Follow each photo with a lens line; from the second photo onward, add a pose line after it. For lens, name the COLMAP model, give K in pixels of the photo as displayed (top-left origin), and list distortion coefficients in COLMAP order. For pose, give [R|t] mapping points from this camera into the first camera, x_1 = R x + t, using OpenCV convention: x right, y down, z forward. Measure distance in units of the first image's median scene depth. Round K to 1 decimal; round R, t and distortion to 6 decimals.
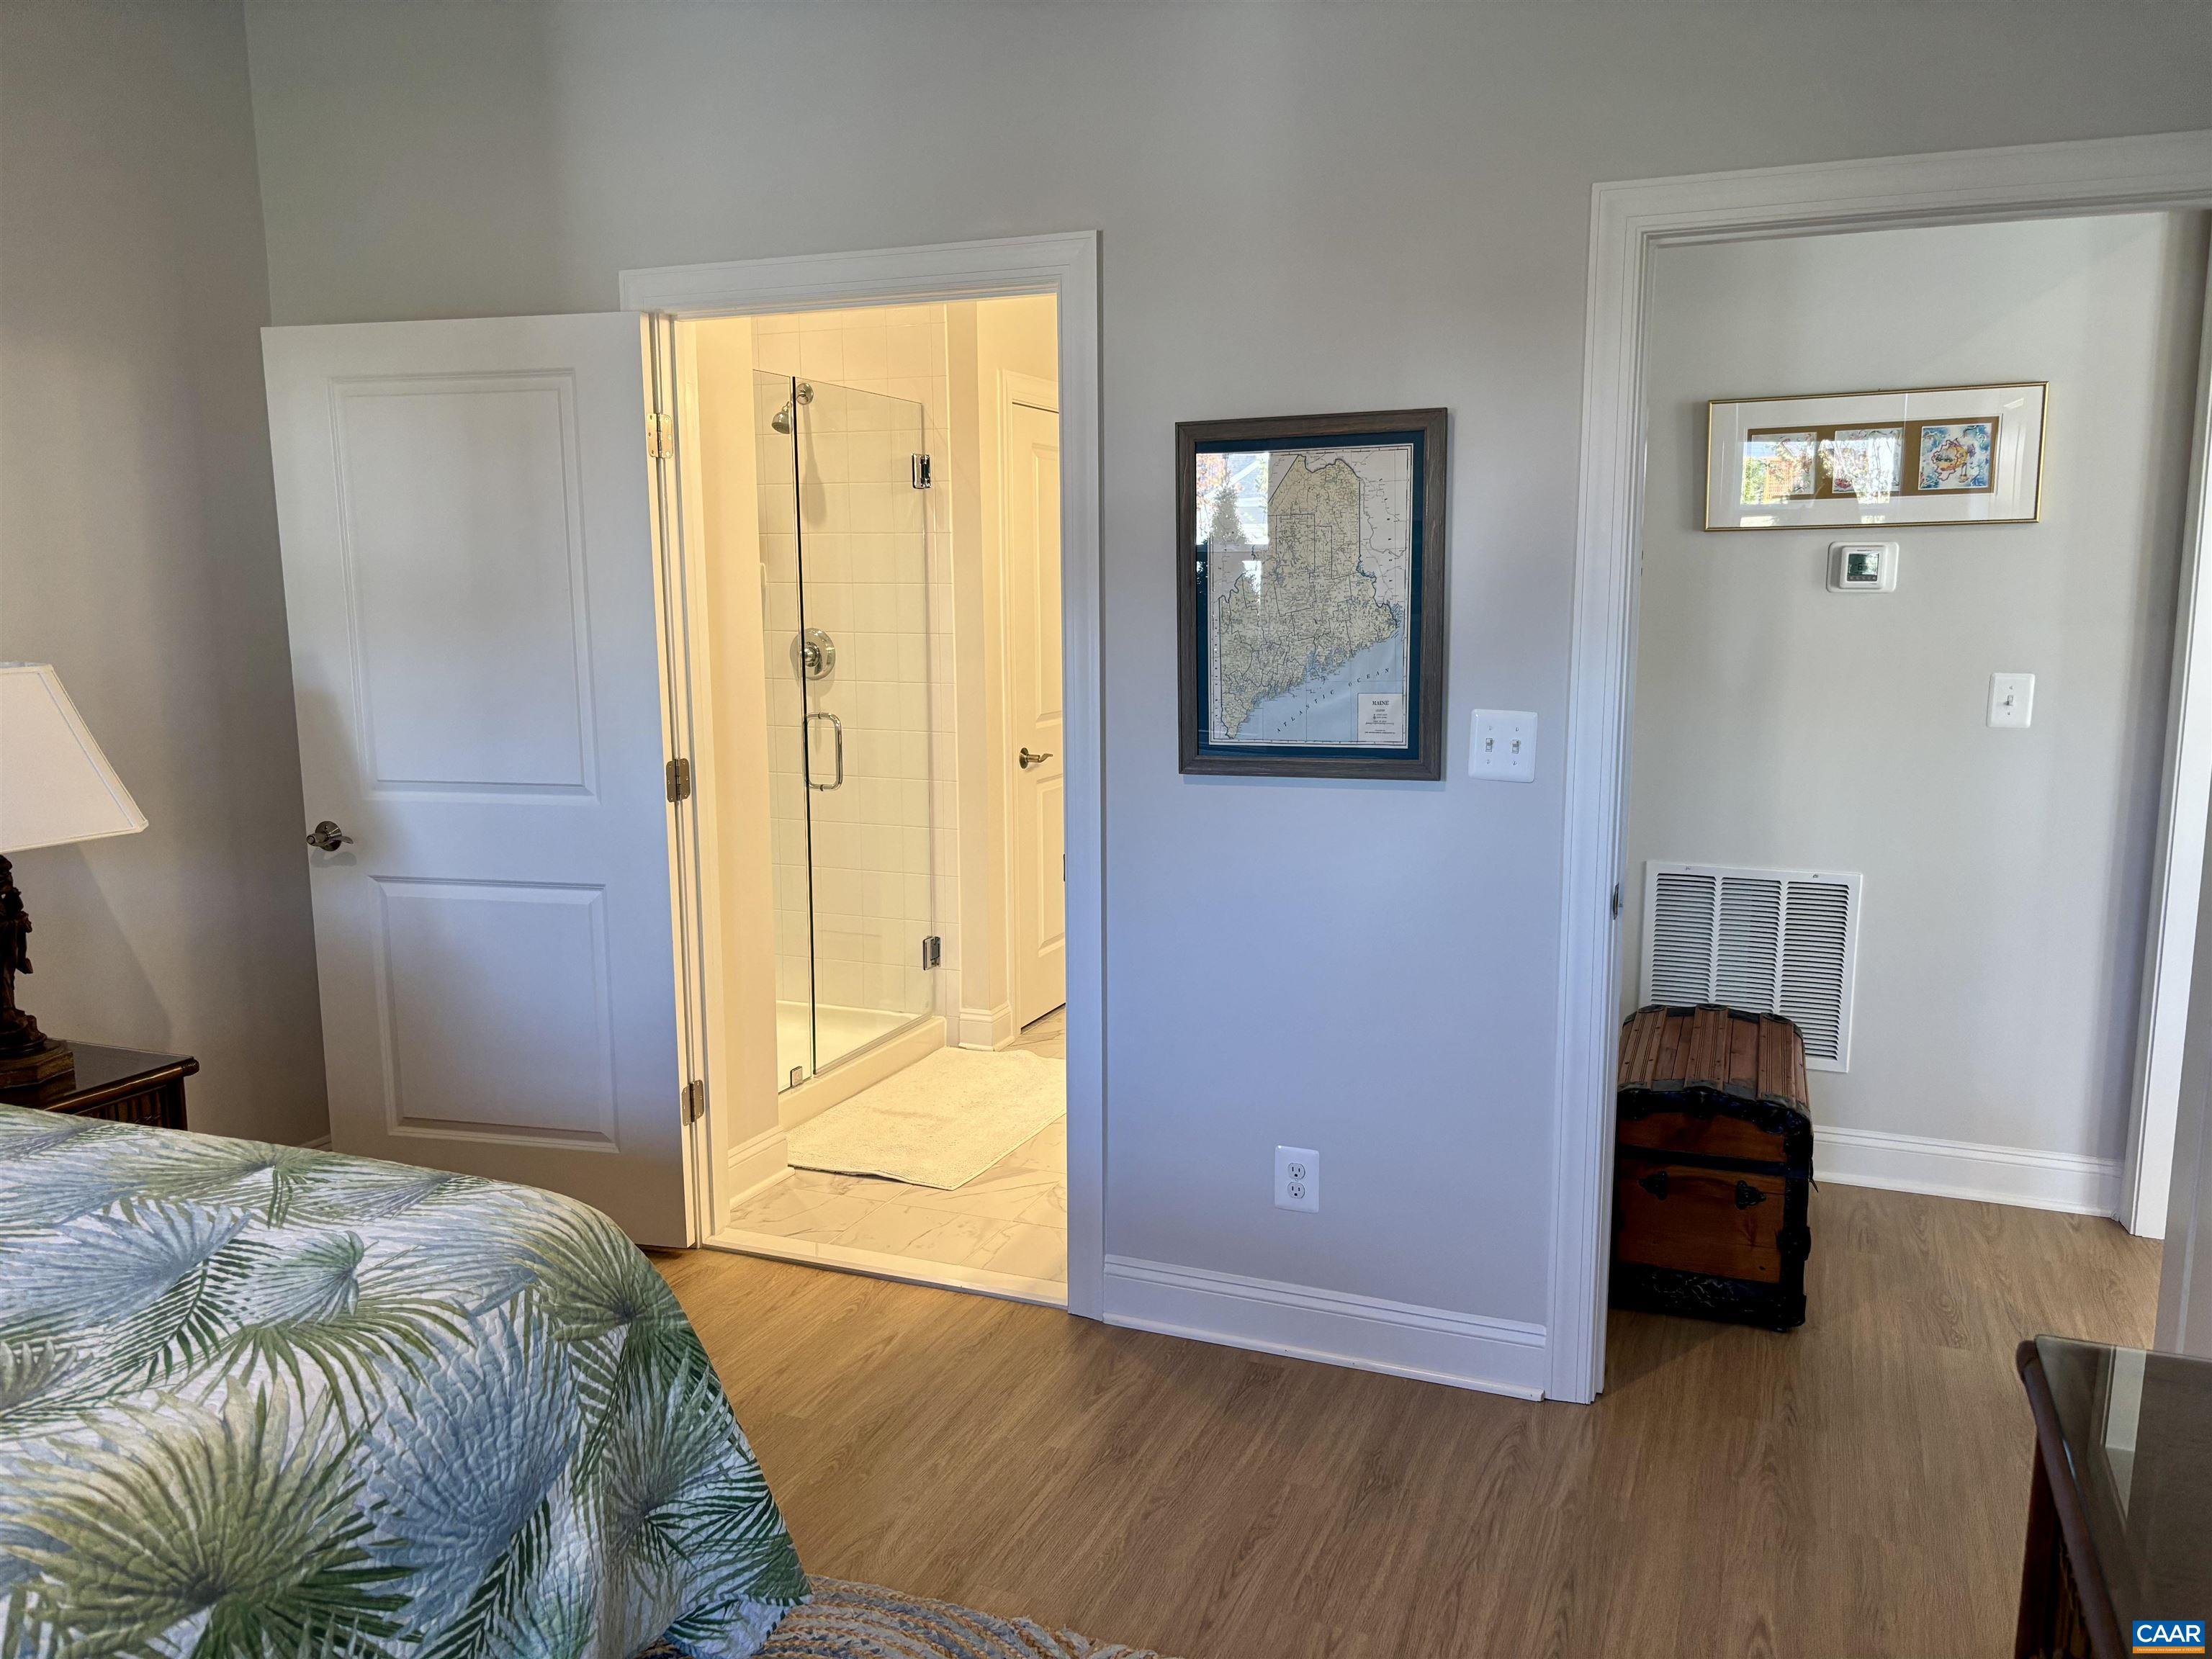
lens RADIAL K [[1670.5, 0, 1106.0], [0, 1670.5, 829.5], [0, 0, 1]] dist [0.006078, 0.000692]
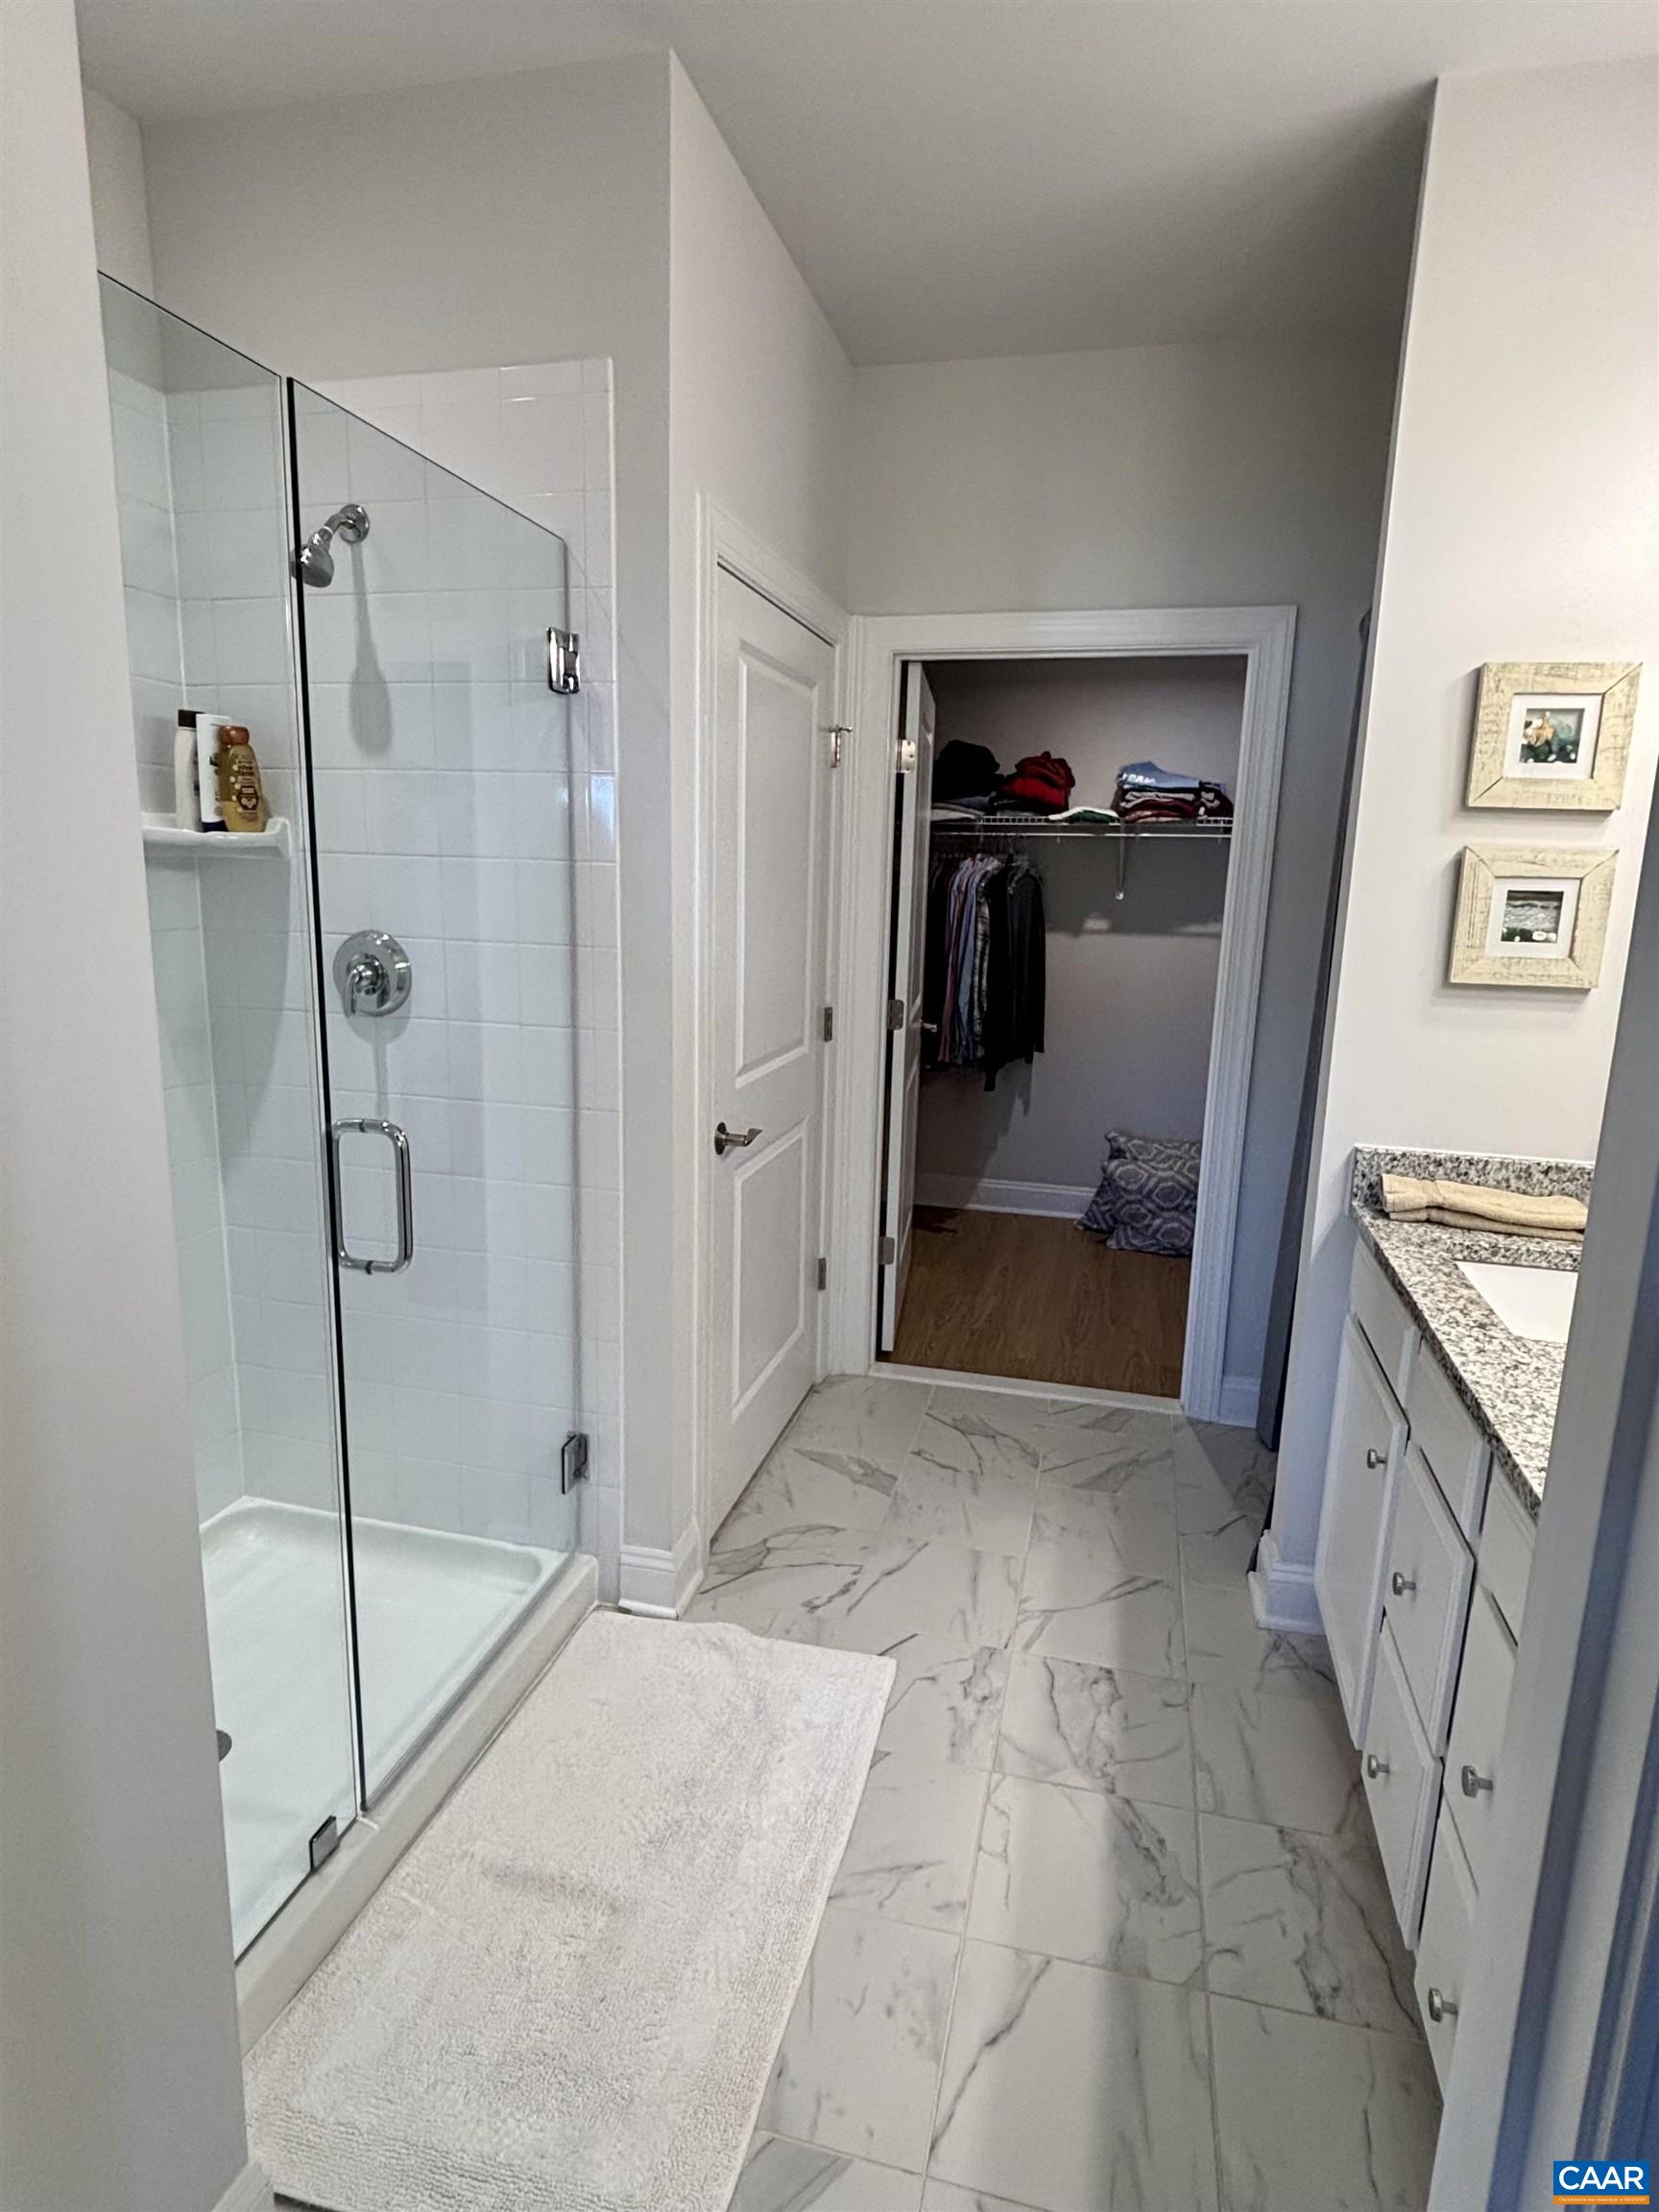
lens RADIAL K [[1183.7, 0, 822.7], [0, 1183.7, 1064.0], [0, 0, 1]] dist [-0.016368, -0.000809]
pose [[0.989500, 0.000698, 0.144530, -0.079023], [-0.002906, 0.999882, 0.015067, -0.081484], [-0.144503, -0.015328, 0.989386, 0.572244]]
